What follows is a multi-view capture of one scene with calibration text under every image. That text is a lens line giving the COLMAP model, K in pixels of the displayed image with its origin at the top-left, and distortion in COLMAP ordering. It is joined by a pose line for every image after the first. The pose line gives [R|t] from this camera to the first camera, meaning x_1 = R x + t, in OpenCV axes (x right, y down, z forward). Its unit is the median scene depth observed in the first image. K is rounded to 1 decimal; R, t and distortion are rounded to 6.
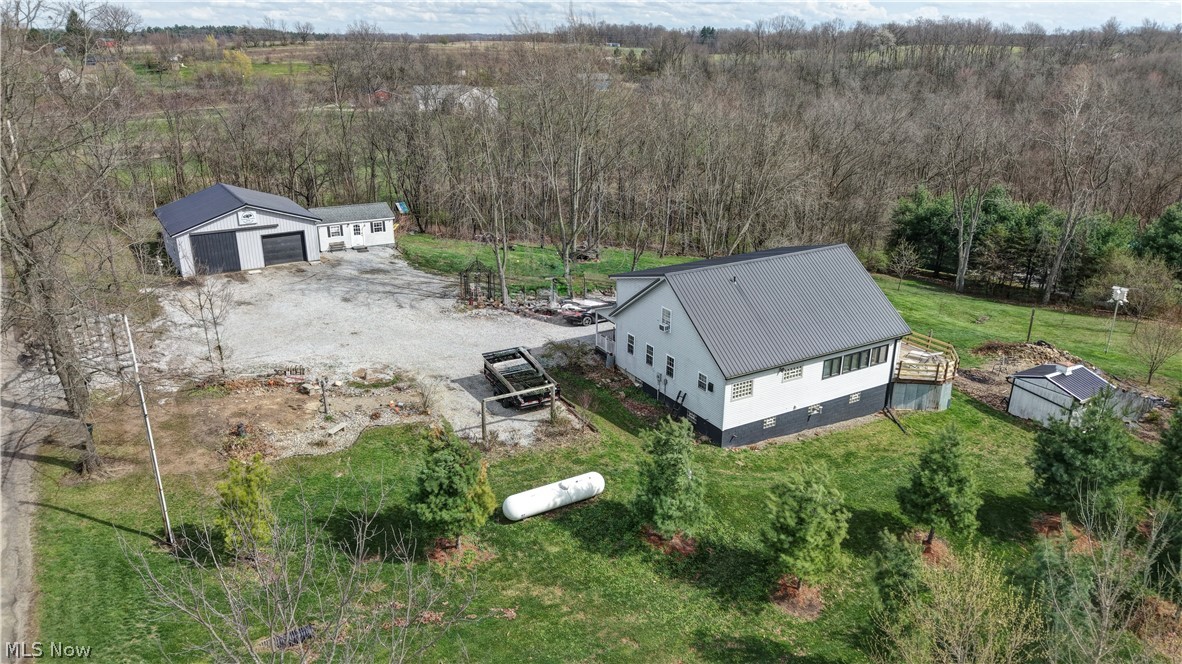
lens RADIAL K [[785.8, 0, 587.1], [0, 785.8, 335.6], [0, 0, 1]] dist [0.004236, -0.002953]
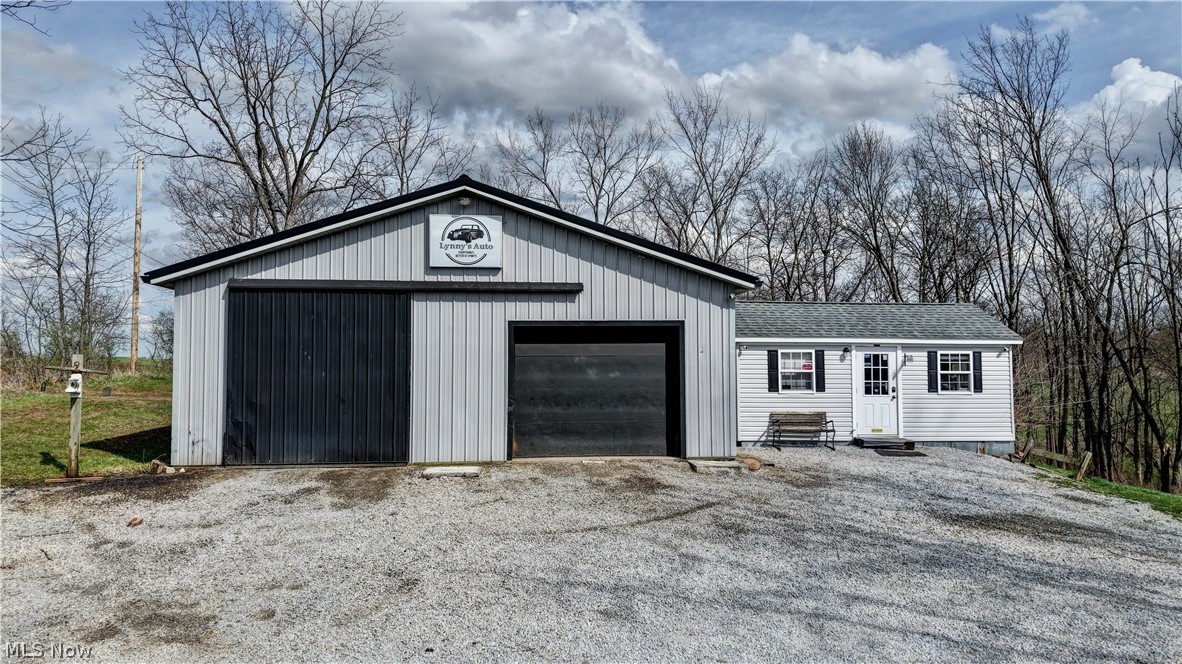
lens RADIAL K [[785.8, 0, 588.5], [0, 785.8, 336.5], [0, 0, 1]] dist [0.004236, -0.002953]
pose [[0.886134, -0.020566, -0.462972, -0.285775], [-0.153811, 0.929334, -0.335679, -0.048032], [0.437159, 0.368667, 0.820351, 0.822886]]
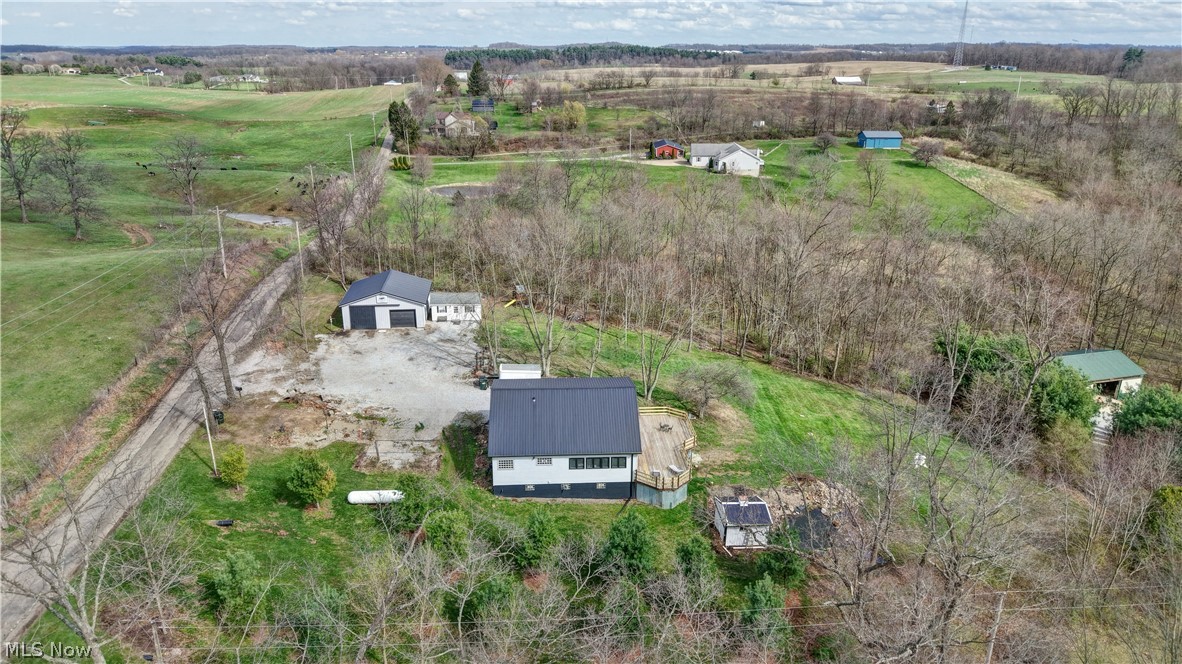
lens RADIAL K [[785.8, 0, 583.3], [0, 785.8, 331.7], [0, 0, 1]] dist [0.004236, -0.002953]
pose [[0.892142, 0.147221, -0.427093, 0.666942], [-0.153145, 0.987988, 0.020664, -0.179948], [0.425005, 0.046972, 0.903971, -0.321873]]
